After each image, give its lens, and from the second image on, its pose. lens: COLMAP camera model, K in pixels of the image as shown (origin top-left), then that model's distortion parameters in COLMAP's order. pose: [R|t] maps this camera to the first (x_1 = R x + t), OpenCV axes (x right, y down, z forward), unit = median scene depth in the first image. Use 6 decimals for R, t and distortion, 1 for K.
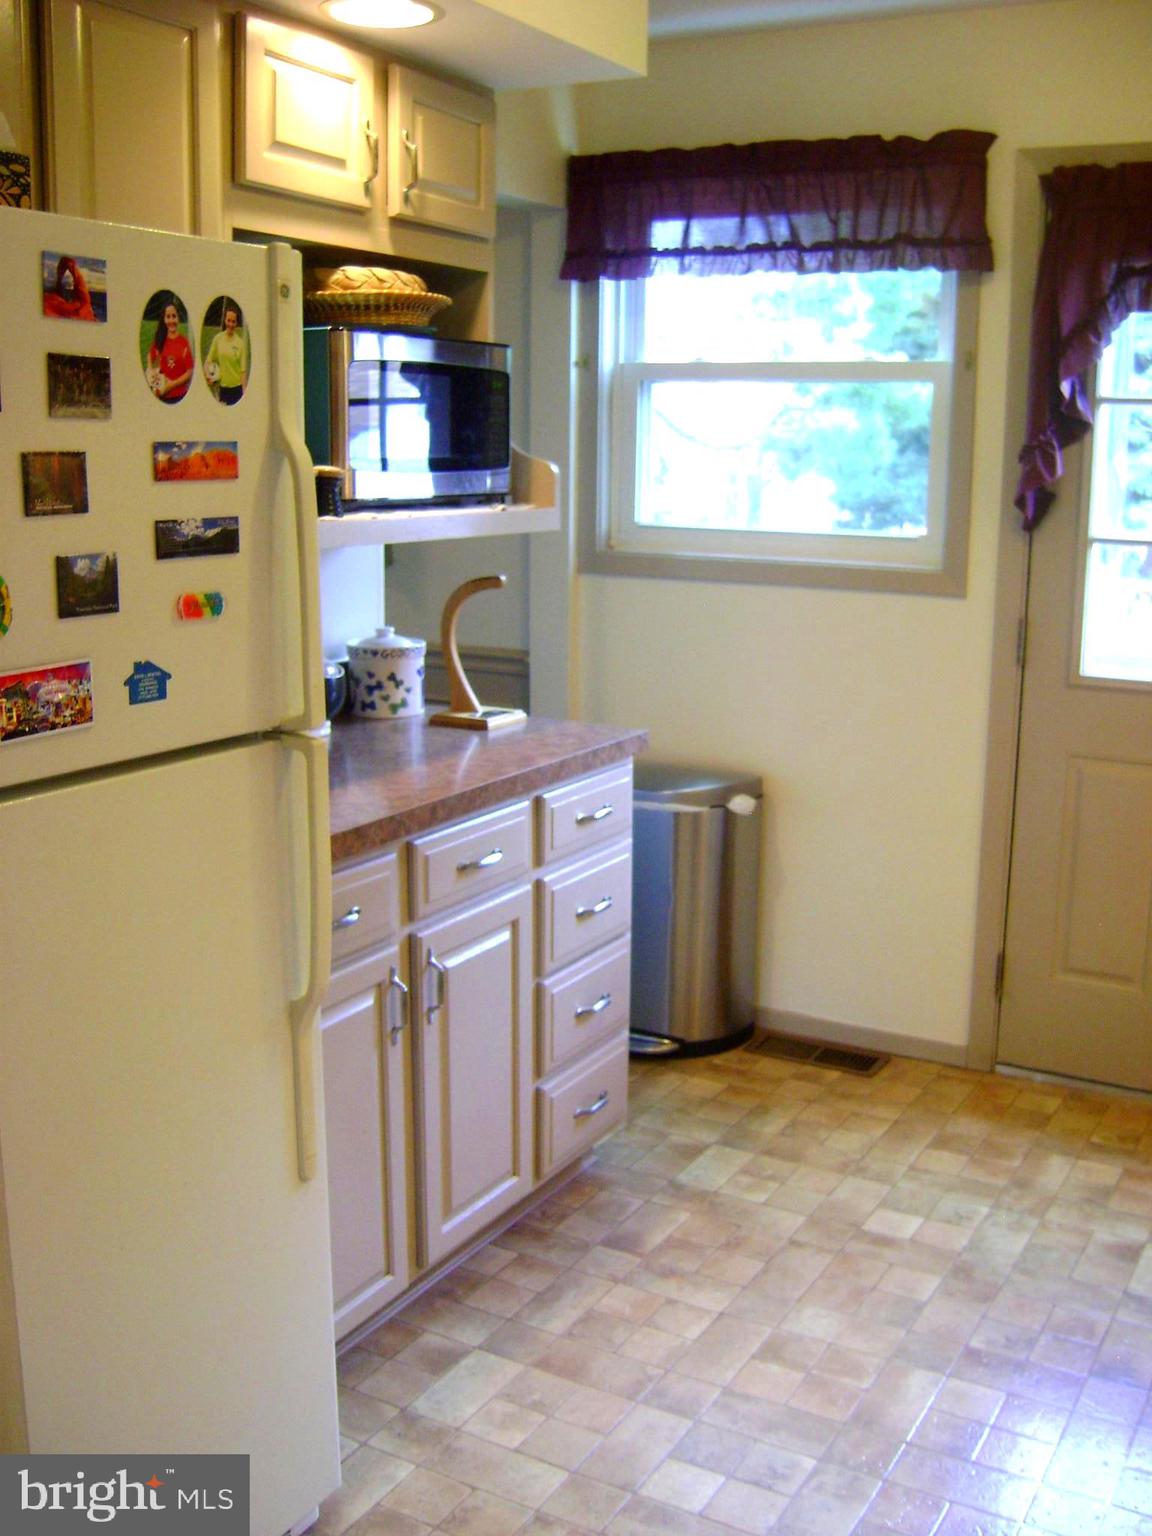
lens RADIAL K [[1591.9, 0, 576.0], [0, 1591.9, 768.0], [0, 0, 1]] dist [-0.152537, 0.105057]
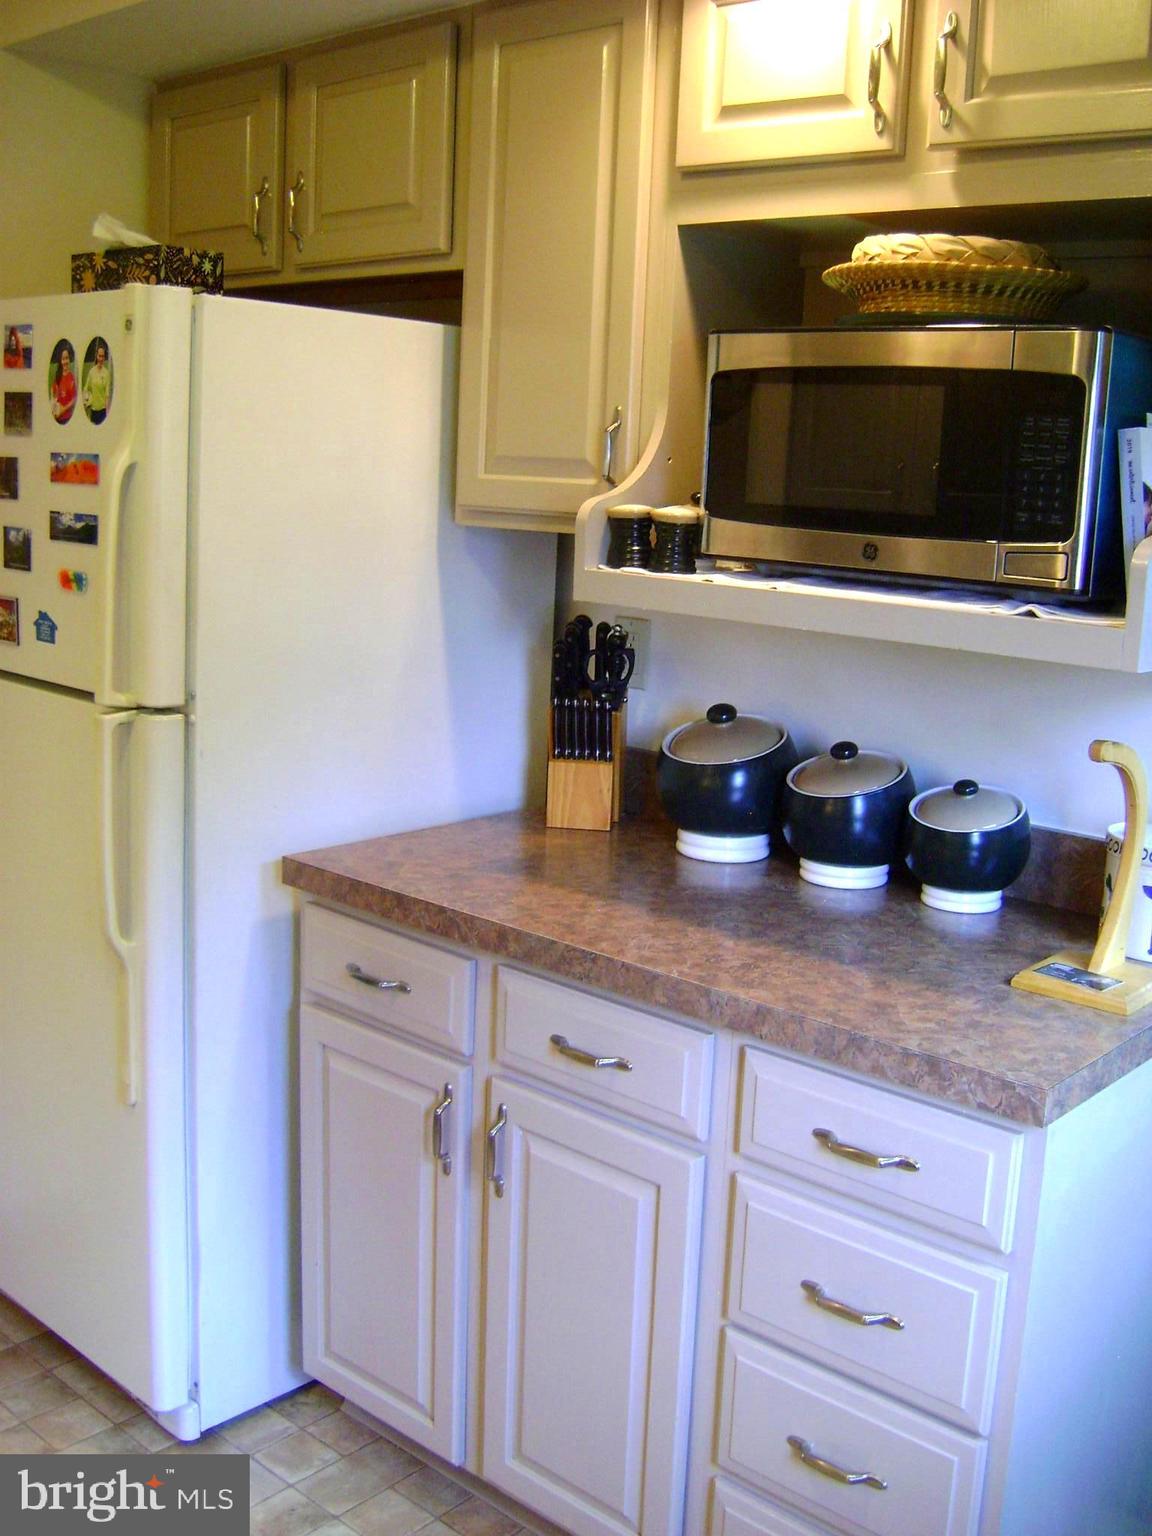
lens RADIAL K [[1591.9, 0, 576.0], [0, 1591.9, 768.0], [0, 0, 1]] dist [-0.152537, 0.105057]
pose [[-0.205750, 0.167155, -0.964223, 0.953846], [-0.240812, 0.946358, 0.215443, -0.339201], [0.948513, 0.276524, -0.154461, 1.662406]]
